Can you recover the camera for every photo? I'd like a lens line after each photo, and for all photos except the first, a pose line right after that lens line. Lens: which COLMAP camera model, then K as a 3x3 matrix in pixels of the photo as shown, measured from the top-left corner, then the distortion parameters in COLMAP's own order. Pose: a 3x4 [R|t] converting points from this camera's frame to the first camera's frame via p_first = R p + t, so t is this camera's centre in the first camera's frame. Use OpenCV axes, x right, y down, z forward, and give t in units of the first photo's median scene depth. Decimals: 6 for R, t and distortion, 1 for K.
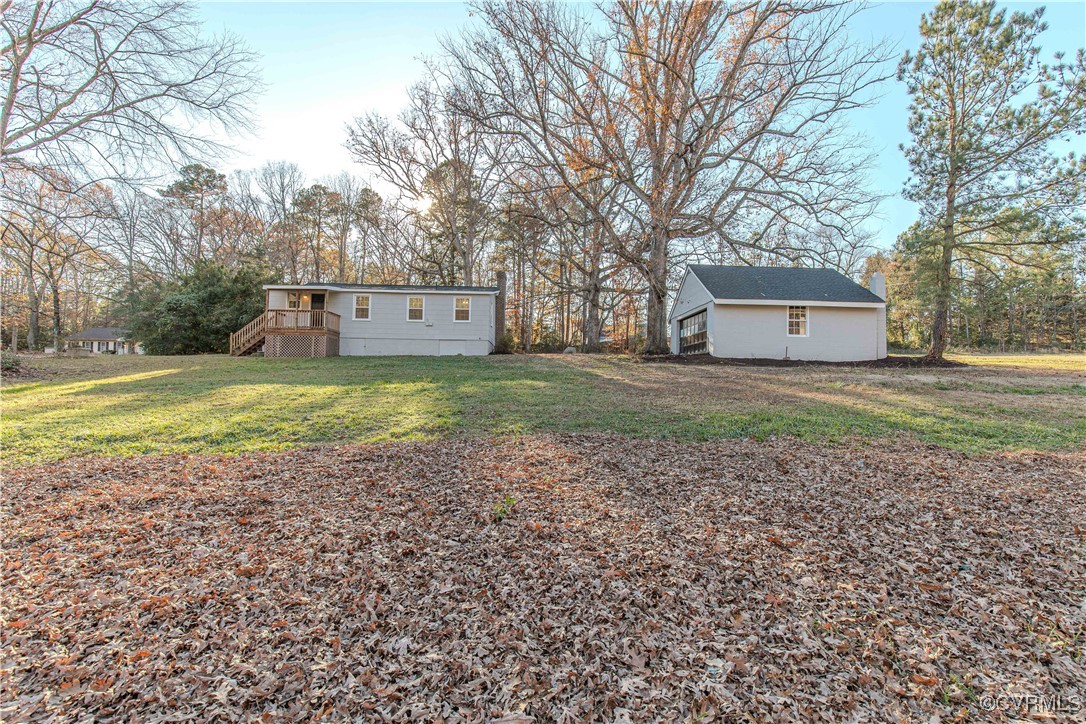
lens RADIAL K [[501.0, 0, 542.0], [0, 501.0, 366.2], [0, 0, 1]] dist [0.002338, 0.000181]
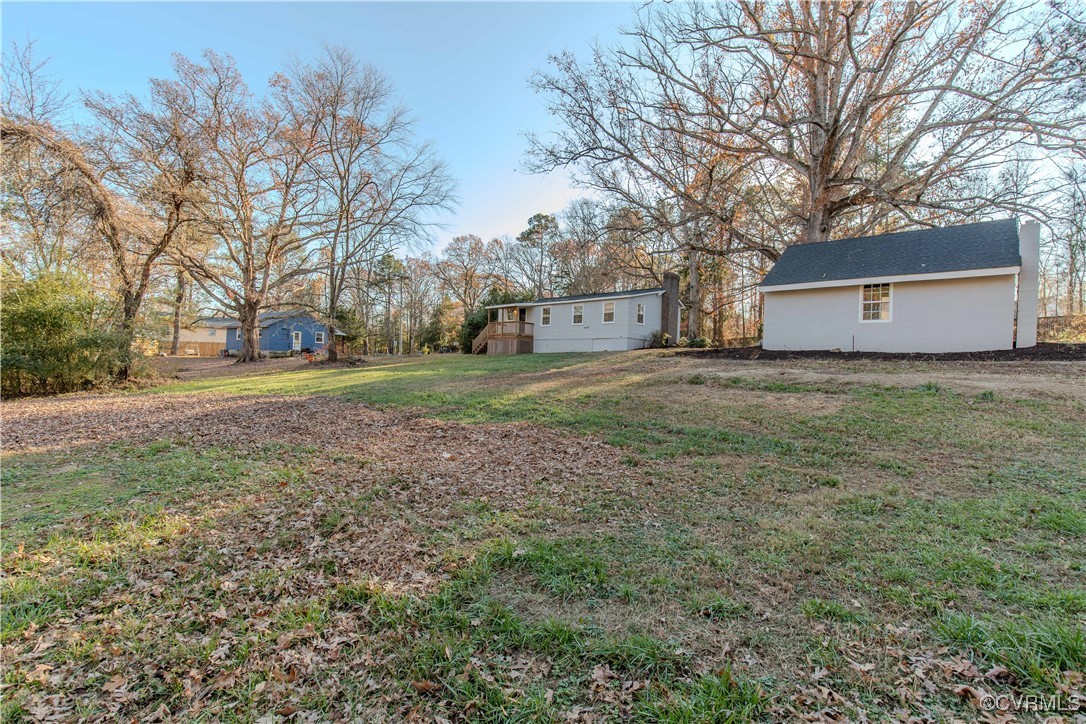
lens RADIAL K [[492.5, 0, 543.0], [0, 492.5, 362.0], [0, 0, 1]] dist [0.002626, 0.000116]
pose [[0.725390, -0.002220, -0.688334, 0.526723], [0.006295, 0.999974, 0.003408, -0.001630], [0.688309, -0.006805, 0.725385, 0.053861]]
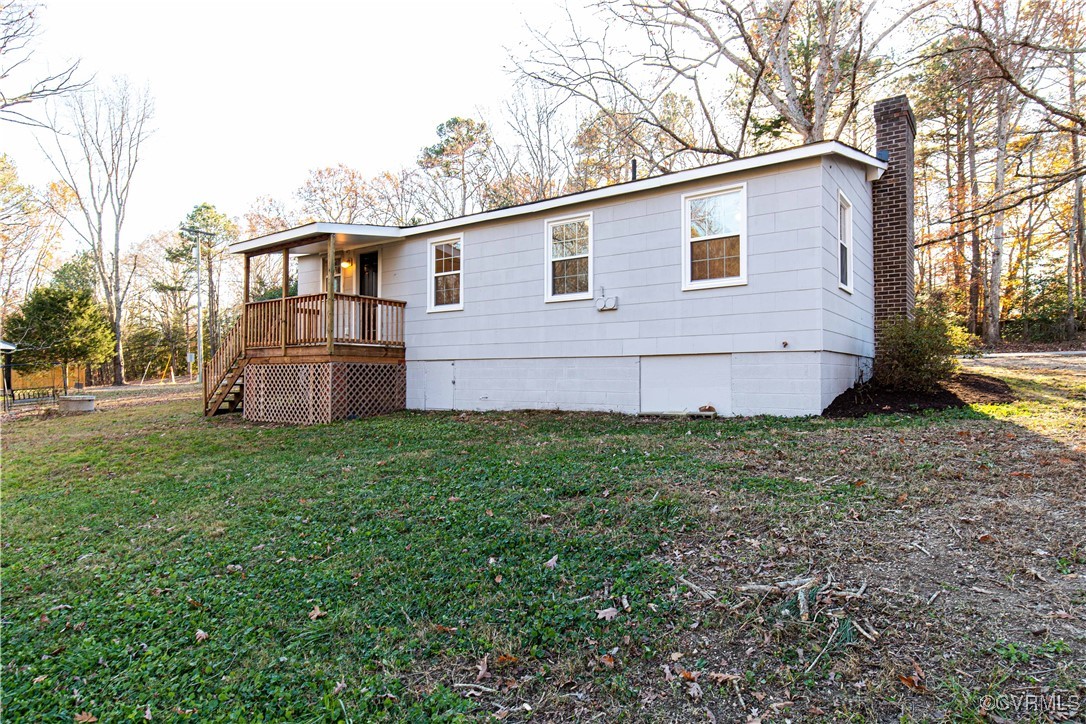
lens RADIAL K [[611.6, 0, 560.0], [0, 611.6, 364.8], [0, 0, 1]] dist [-0.001061, -0.000526]
pose [[0.806244, -0.027864, -0.590927, -0.034539], [0.039790, 0.999182, 0.007174, -0.052301], [0.590243, -0.029297, 0.806693, 0.691754]]
